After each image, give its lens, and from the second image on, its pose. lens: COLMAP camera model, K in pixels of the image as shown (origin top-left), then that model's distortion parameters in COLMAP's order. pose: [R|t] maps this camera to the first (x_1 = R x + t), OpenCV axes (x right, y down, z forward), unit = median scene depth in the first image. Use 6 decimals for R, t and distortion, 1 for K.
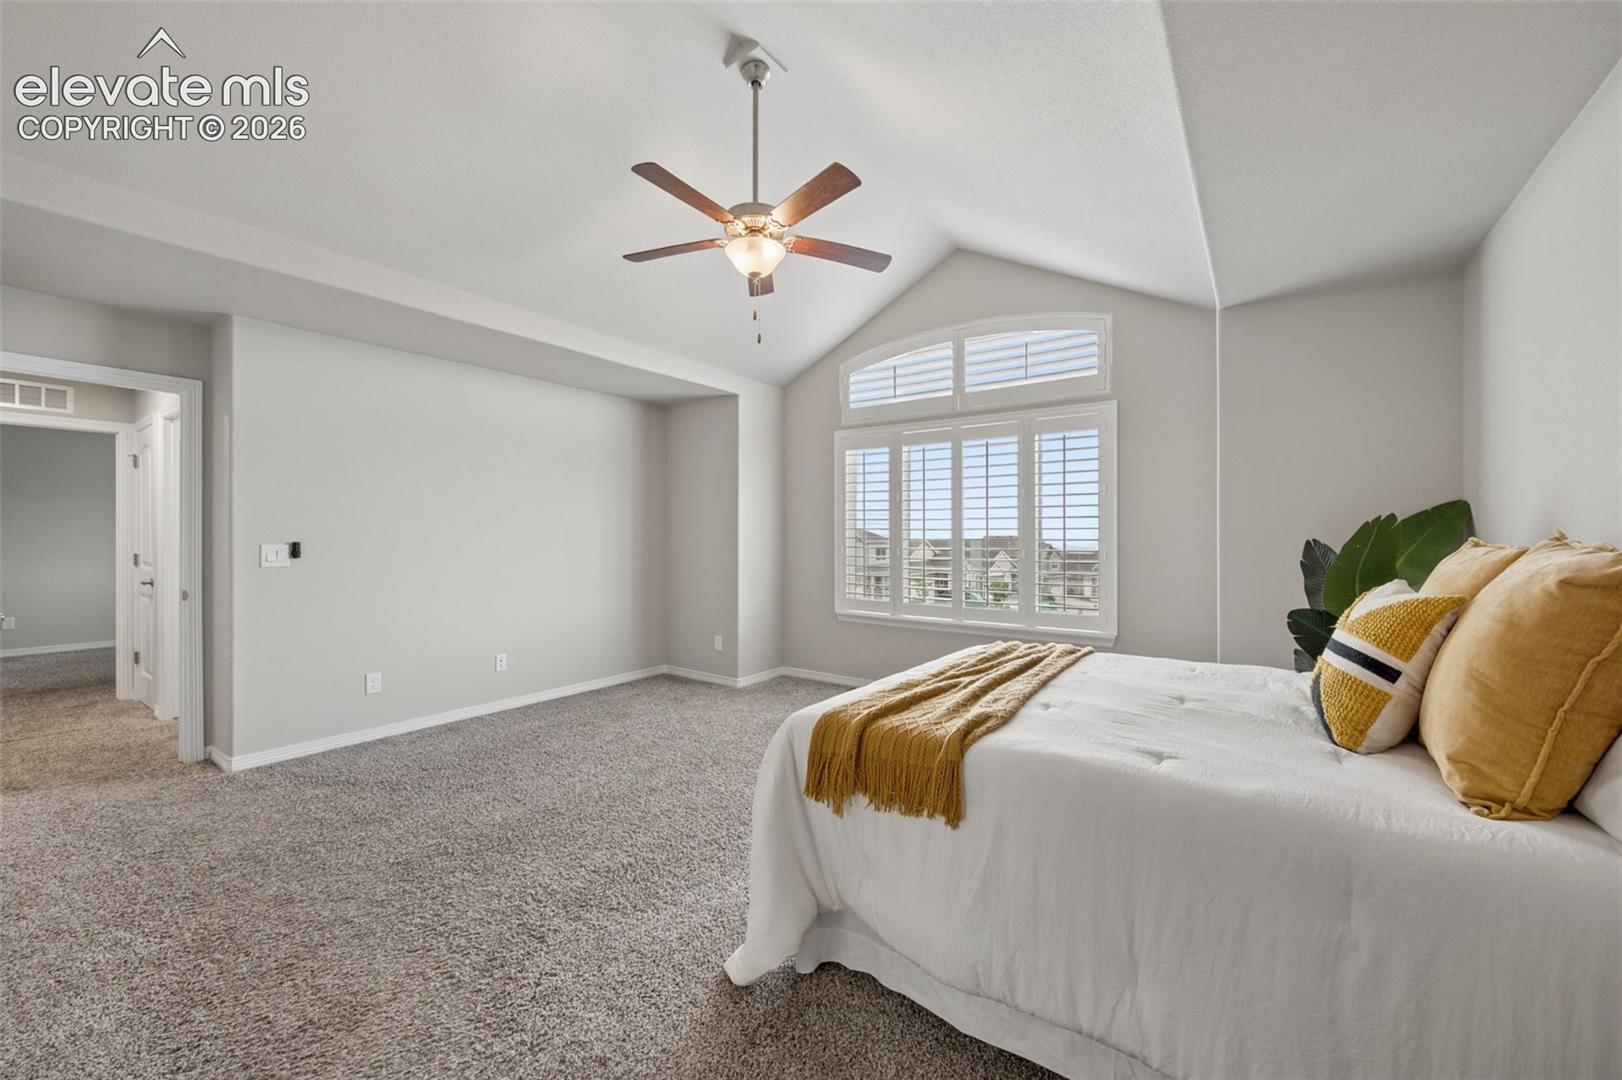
lens RADIAL K [[663.0, 0, 811.0], [0, 663.0, 540.0], [0, 0, 1]] dist [-0.001180, -0.000100]
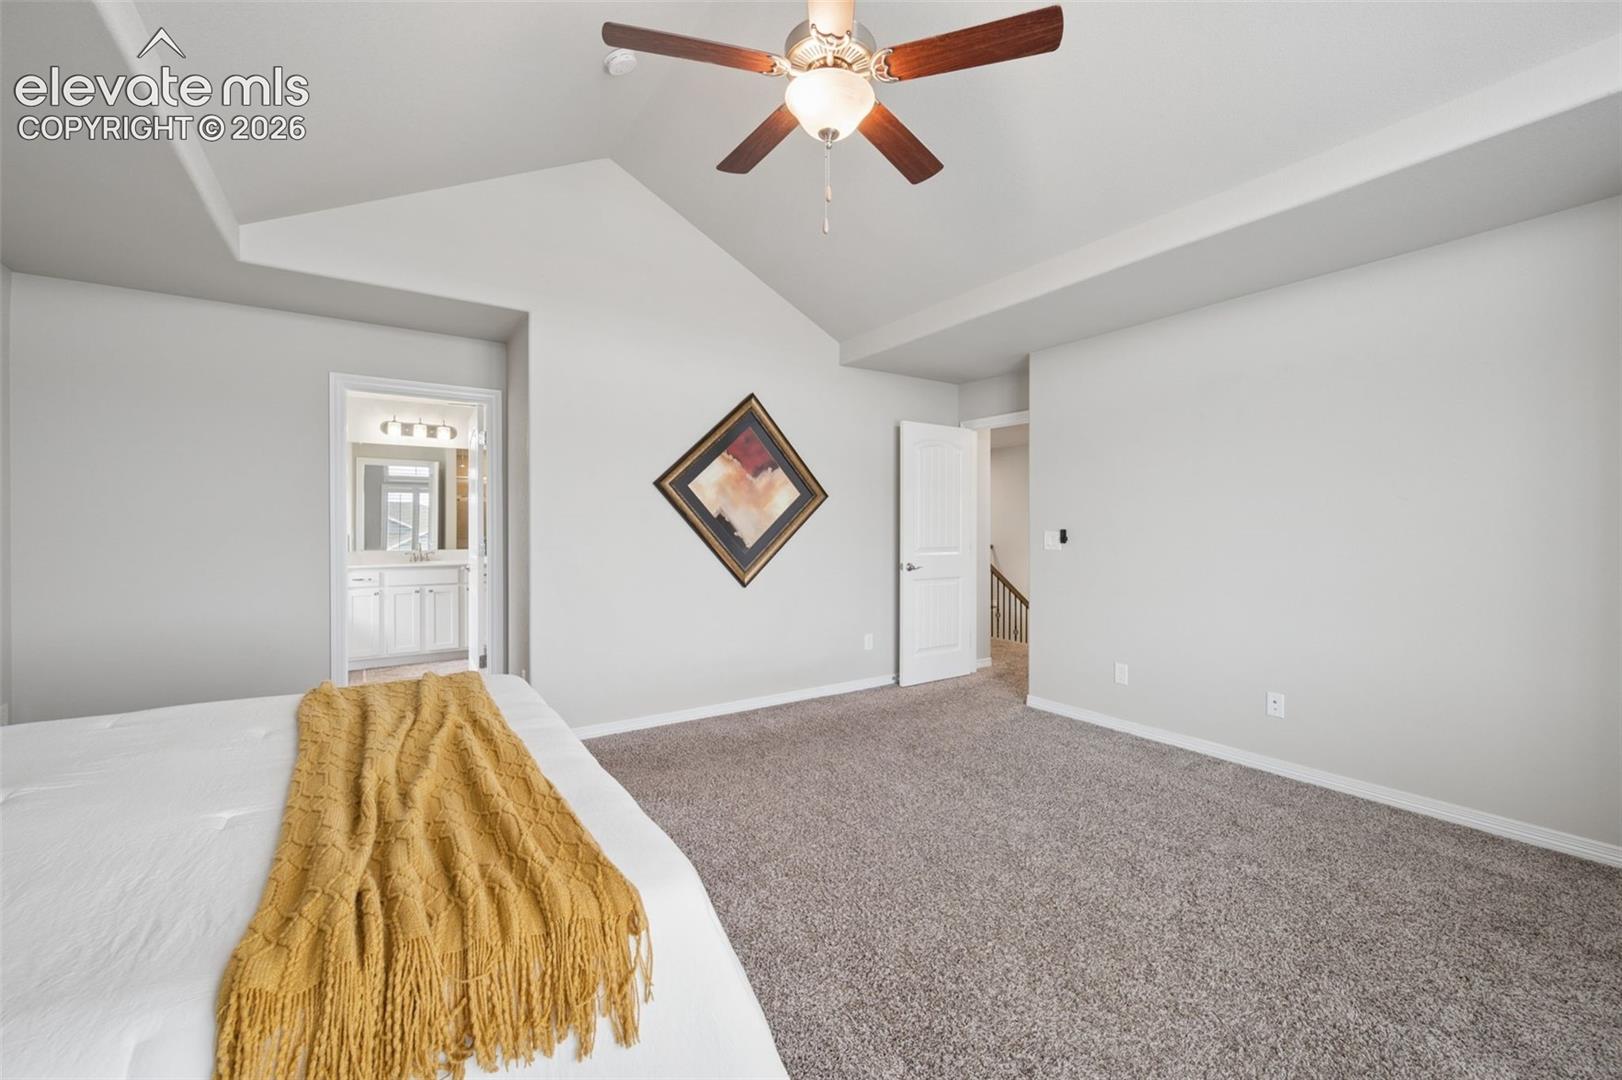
lens RADIAL K [[646.8, 0, 811.1], [0, 646.8, 525.8], [0, 0, 1]] dist [-0.000015, 0.000038]
pose [[-0.362734, -0.000748, -0.931892, 0.439461], [-0.005652, 0.999983, 0.001397, -0.002103], [0.931876, 0.005773, -0.362732, 1.006933]]
